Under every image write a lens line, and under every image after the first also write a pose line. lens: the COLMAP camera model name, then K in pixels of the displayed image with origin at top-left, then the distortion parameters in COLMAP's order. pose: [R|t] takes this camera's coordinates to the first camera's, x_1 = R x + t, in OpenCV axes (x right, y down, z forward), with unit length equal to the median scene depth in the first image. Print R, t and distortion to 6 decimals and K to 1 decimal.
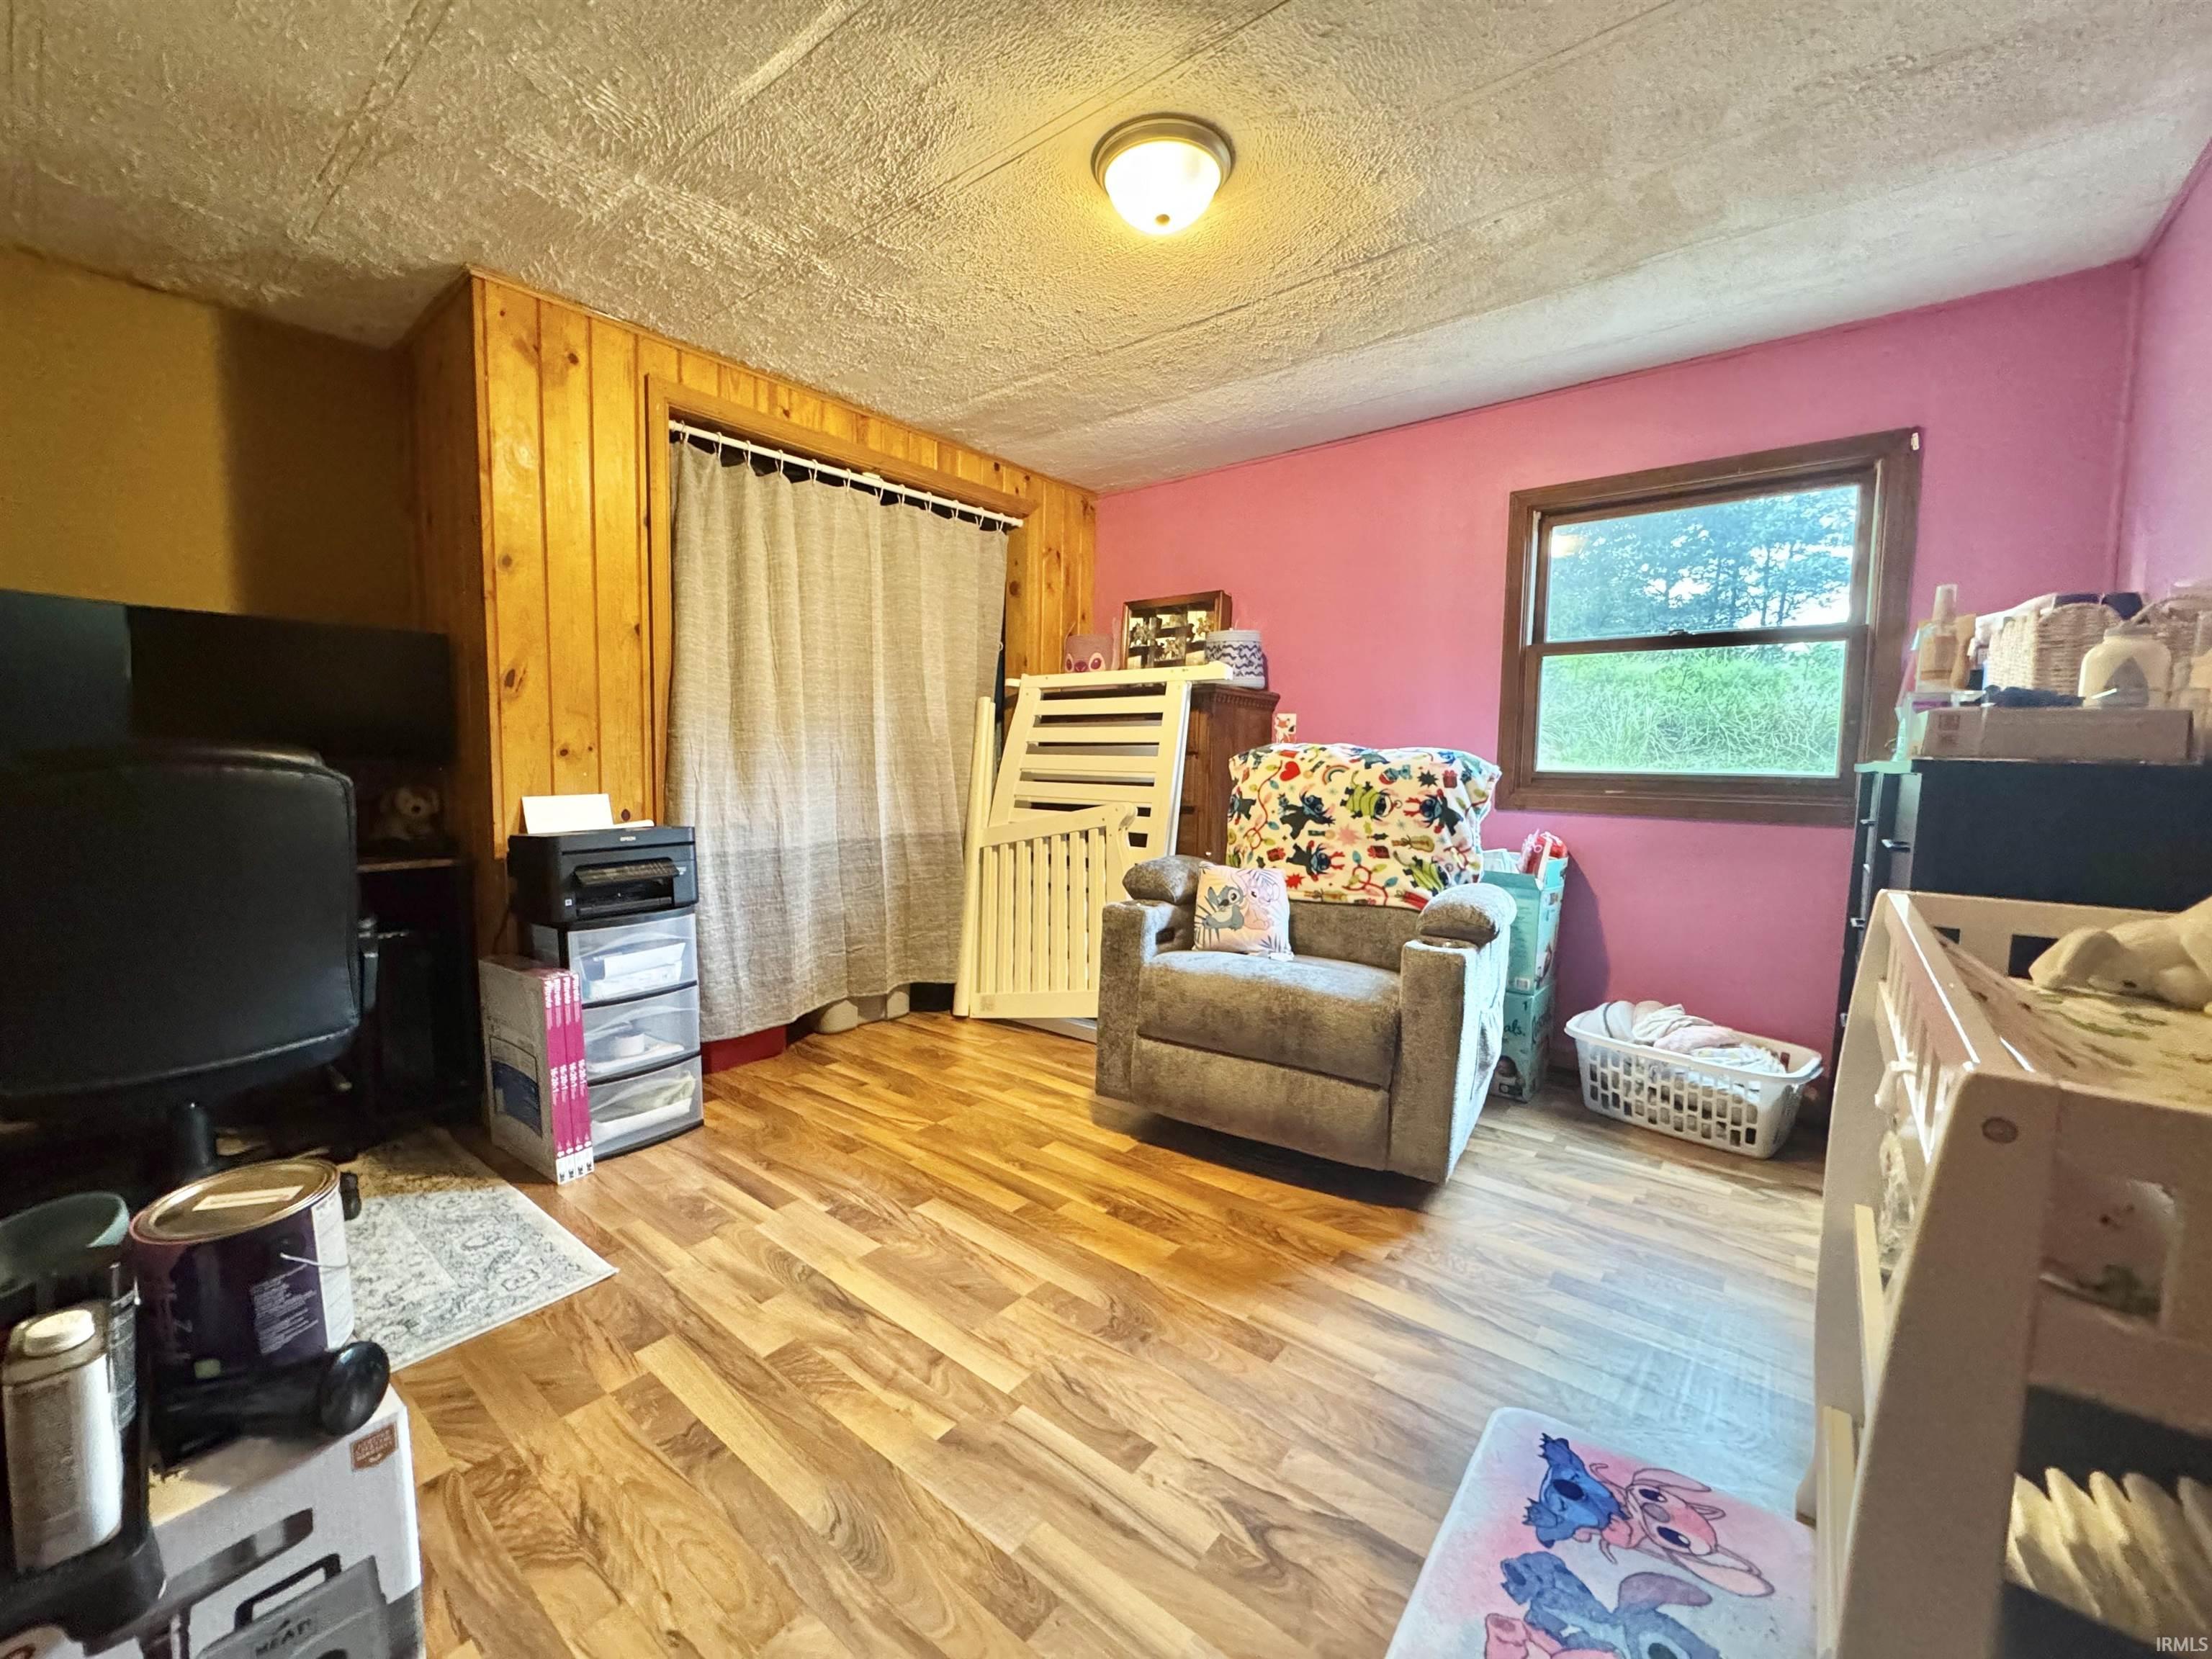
lens RADIAL K [[883.4, 0, 1102.1], [0, 883.4, 833.1], [0, 0, 1]] dist [-0.003495, 0.000481]
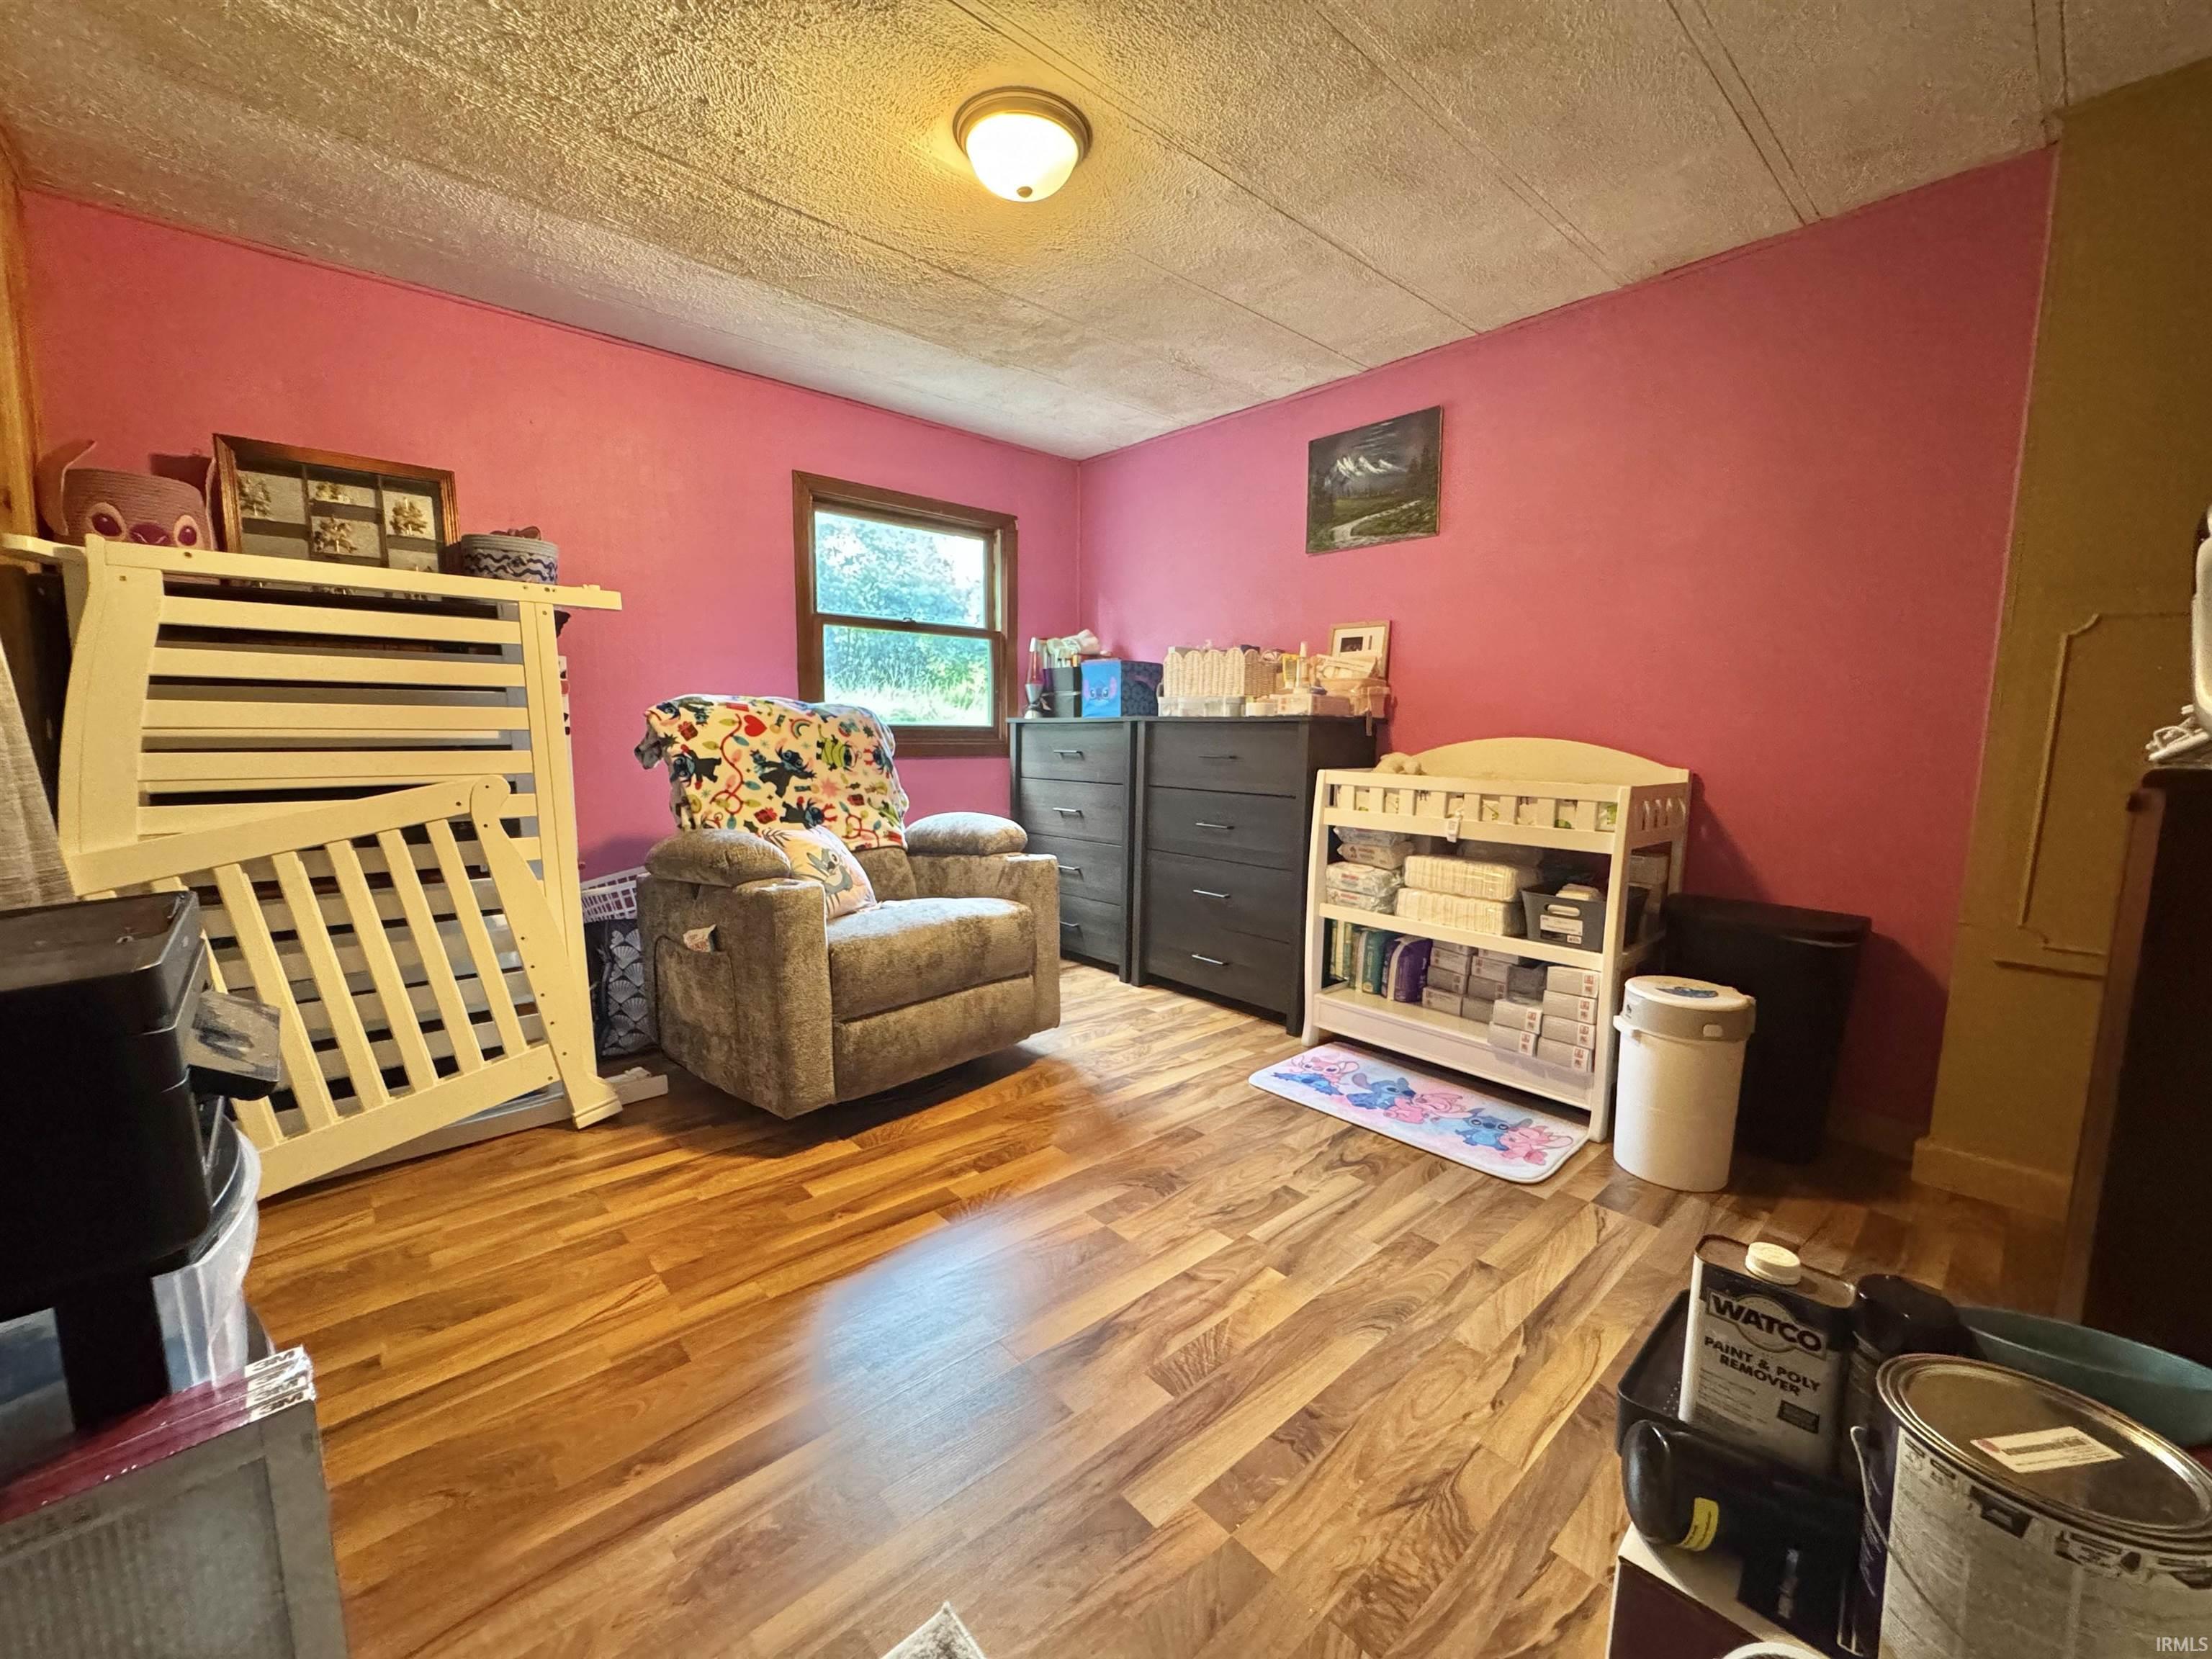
lens RADIAL K [[883.4, 0, 1106.3], [0, 883.4, 833.5], [0, 0, 1]] dist [-0.003495, 0.000481]
pose [[0.160812, -0.128496, 0.978585, -0.700149], [0.078337, 0.990023, 0.117125, -0.040688], [-0.983871, 0.057825, 0.169274, 0.525198]]
